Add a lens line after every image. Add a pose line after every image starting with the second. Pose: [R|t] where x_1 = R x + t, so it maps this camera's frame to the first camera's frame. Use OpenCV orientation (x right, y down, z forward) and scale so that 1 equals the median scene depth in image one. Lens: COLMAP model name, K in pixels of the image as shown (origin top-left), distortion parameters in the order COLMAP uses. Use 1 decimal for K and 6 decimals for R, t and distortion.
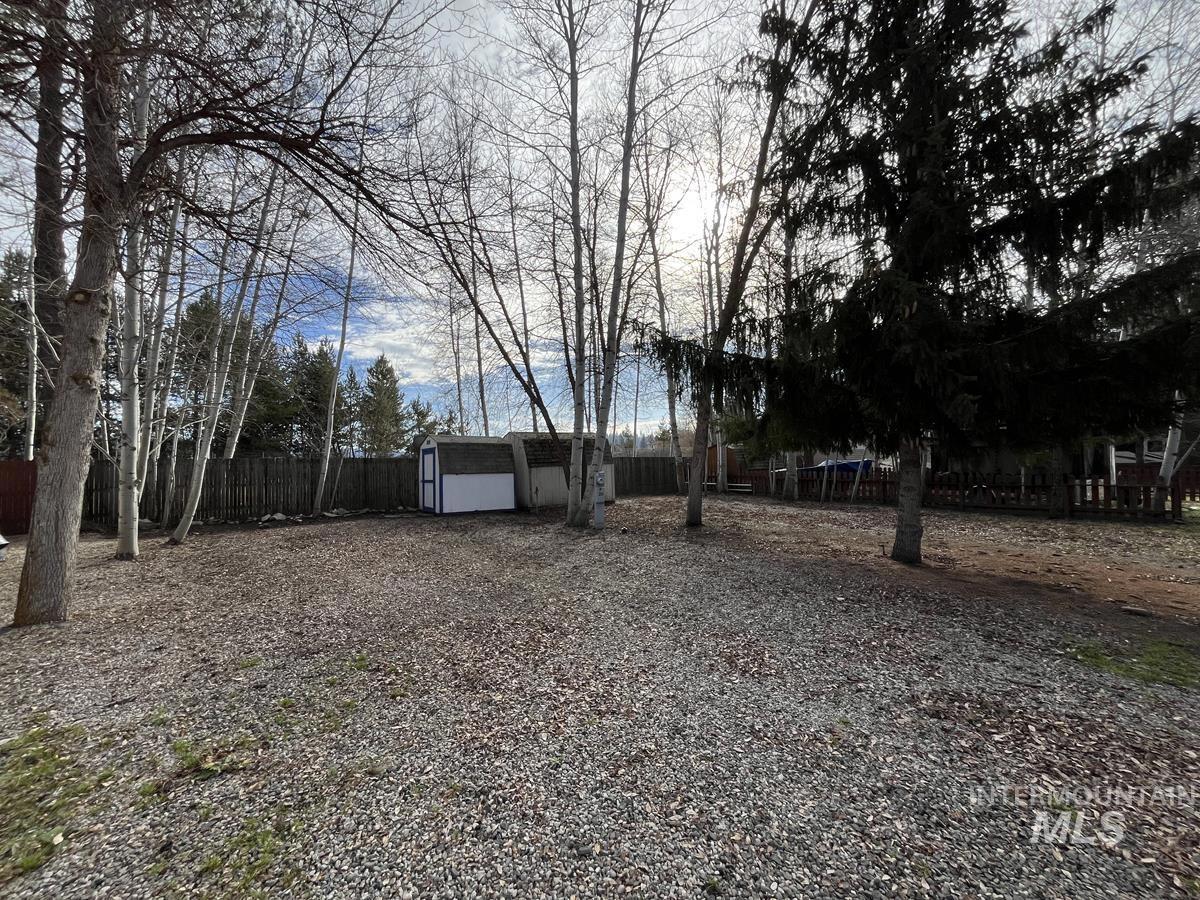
lens RADIAL K [[495.0, 0, 600.0], [0, 495.0, 450.0], [0, 0, 1]] dist [-0.004019, -0.000107]
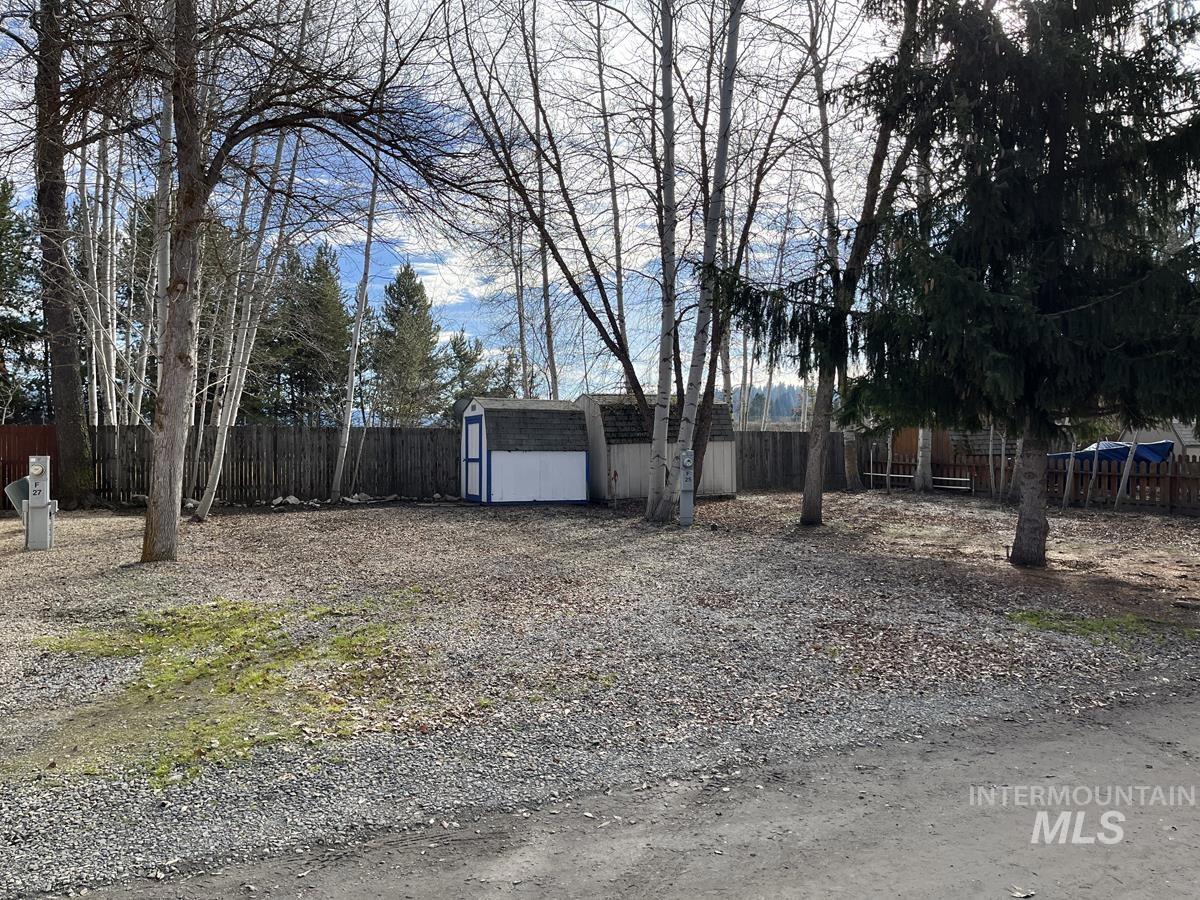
lens RADIAL K [[910.2, 0, 600.0], [0, 910.2, 450.0], [0, 0, 1]] dist [0.056763, -0.006268]
pose [[0.979777, 0.018371, -0.199245, 0.113799], [-0.011067, 0.999227, 0.037713, -0.005833], [0.199784, -0.034746, 0.979224, -0.305986]]
